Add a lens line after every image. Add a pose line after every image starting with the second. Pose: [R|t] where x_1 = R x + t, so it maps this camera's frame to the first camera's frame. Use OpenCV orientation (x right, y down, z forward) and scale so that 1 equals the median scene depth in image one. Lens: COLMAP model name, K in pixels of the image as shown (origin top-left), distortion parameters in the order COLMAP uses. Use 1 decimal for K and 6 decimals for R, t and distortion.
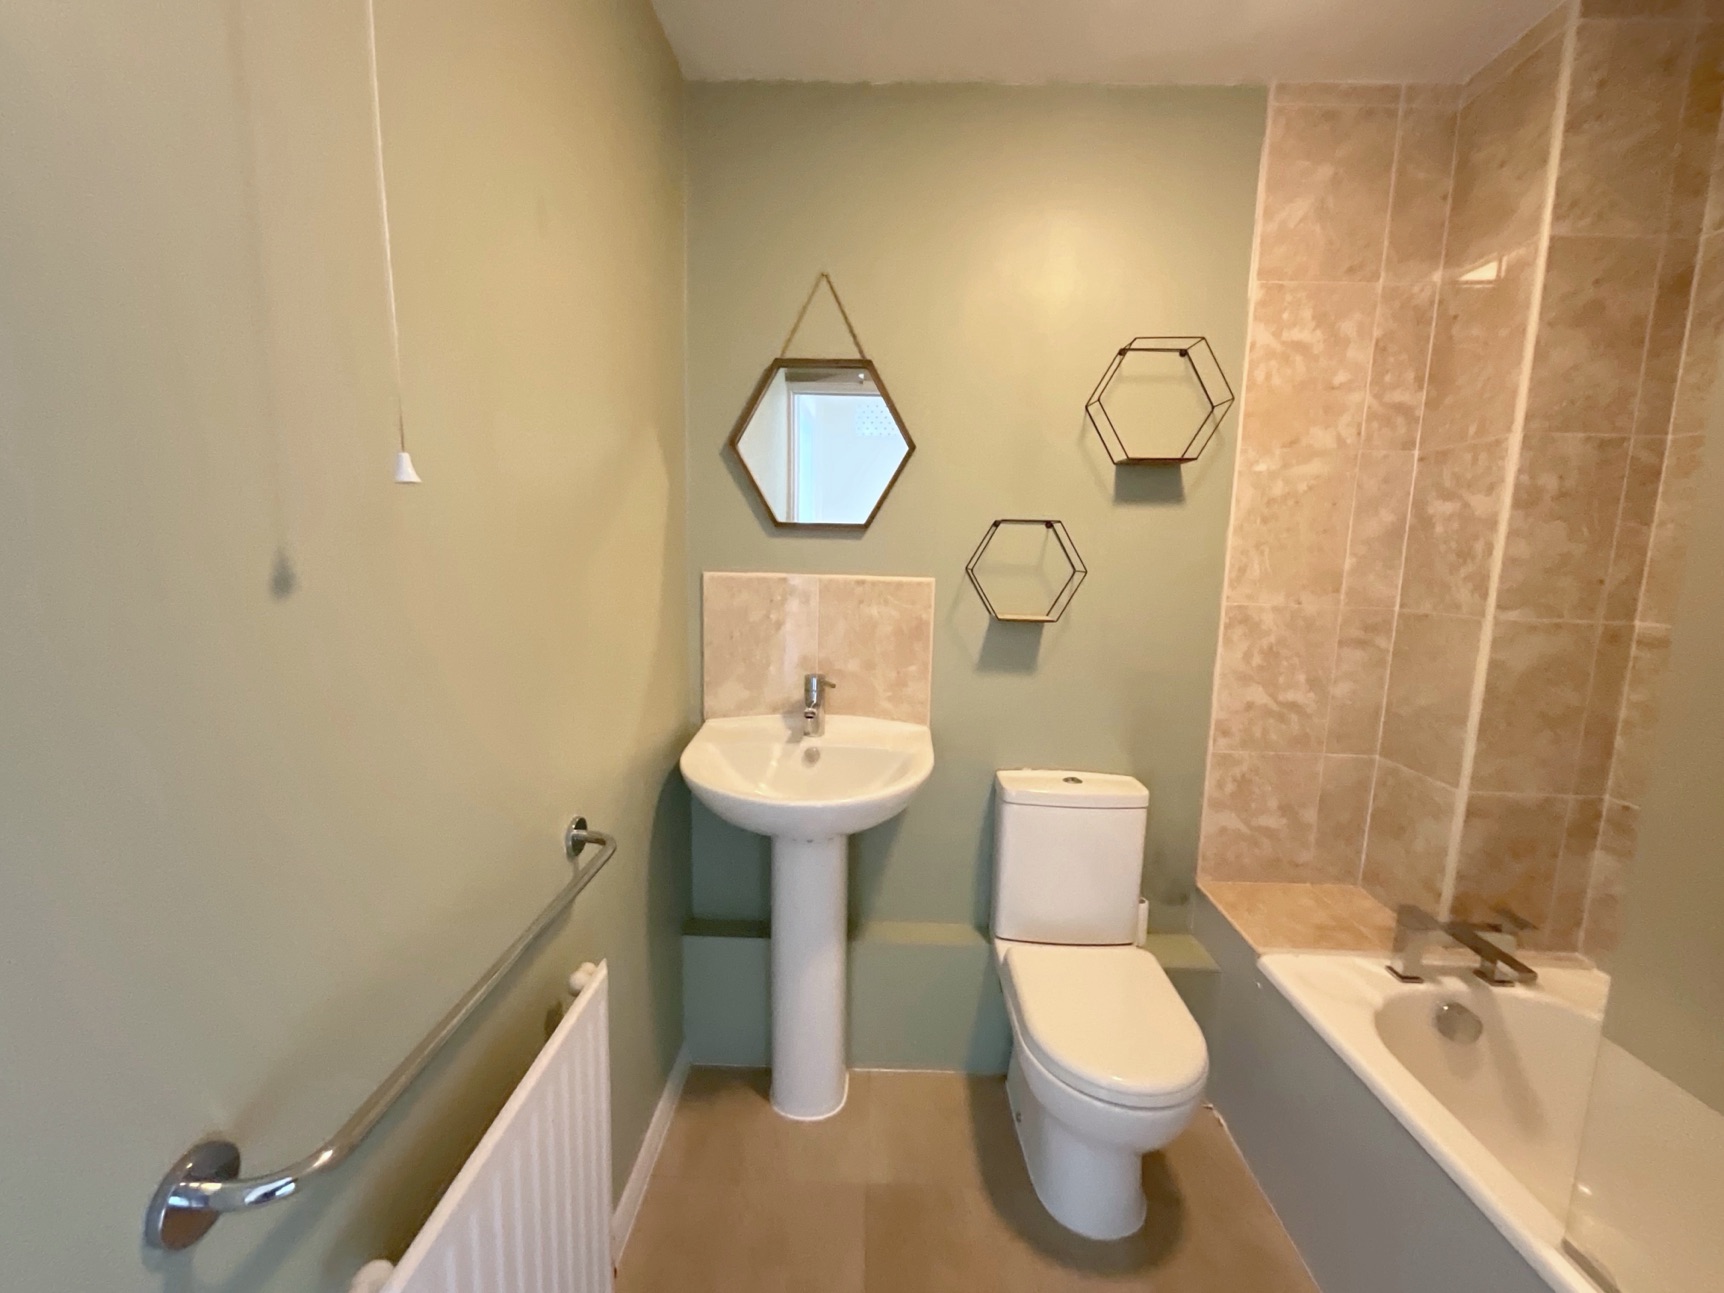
lens RADIAL K [[700.1, 0, 862.0], [0, 700.1, 646.5], [0, 0, 1]] dist [-0.002619, 0.001104]
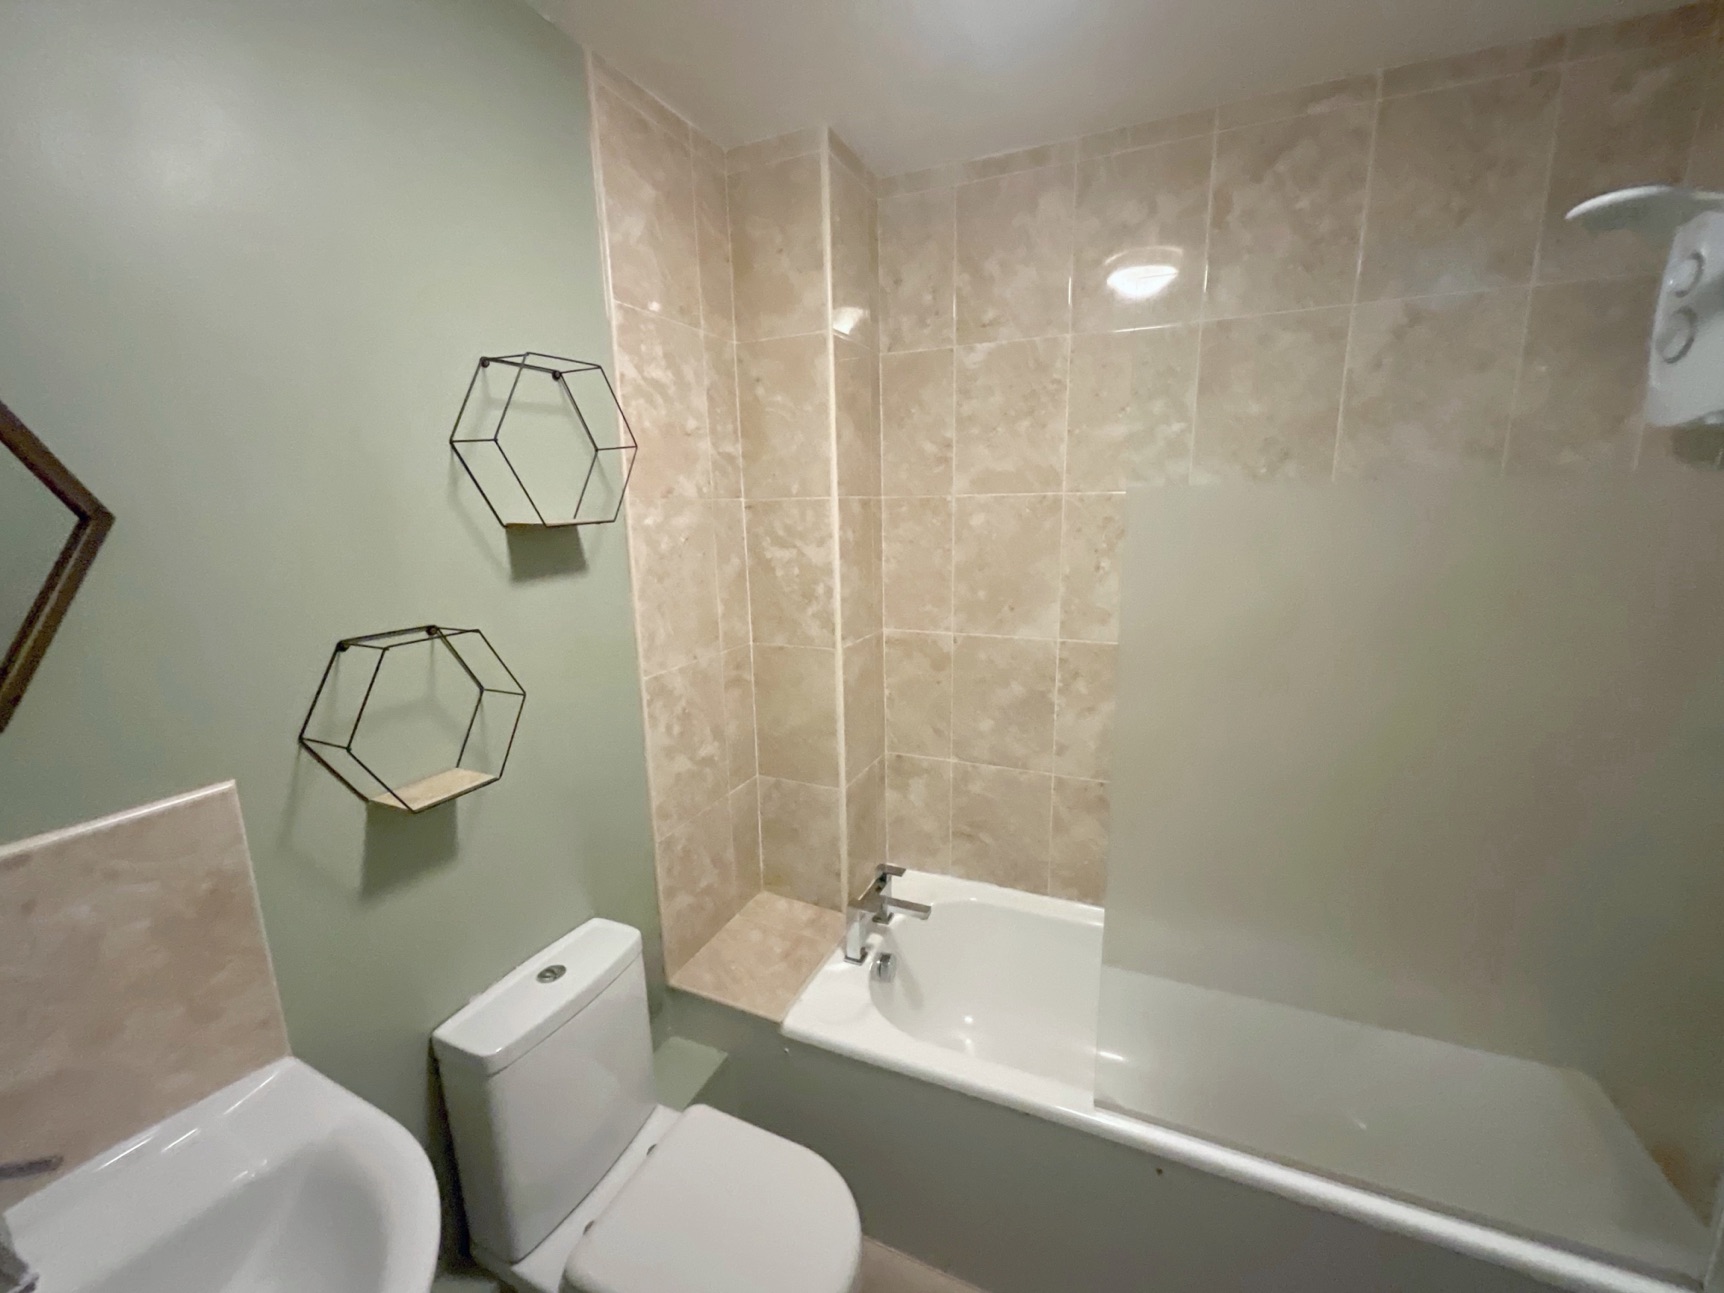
lens RADIAL K [[700.1, 0, 862.0], [0, 700.1, 646.5], [0, 0, 1]] dist [-0.002619, 0.001104]
pose [[0.376275, -0.215606, 0.901072, -0.156464], [0.153163, 0.973641, 0.169011, -0.213715], [-0.913761, 0.074416, 0.399379, 0.423152]]
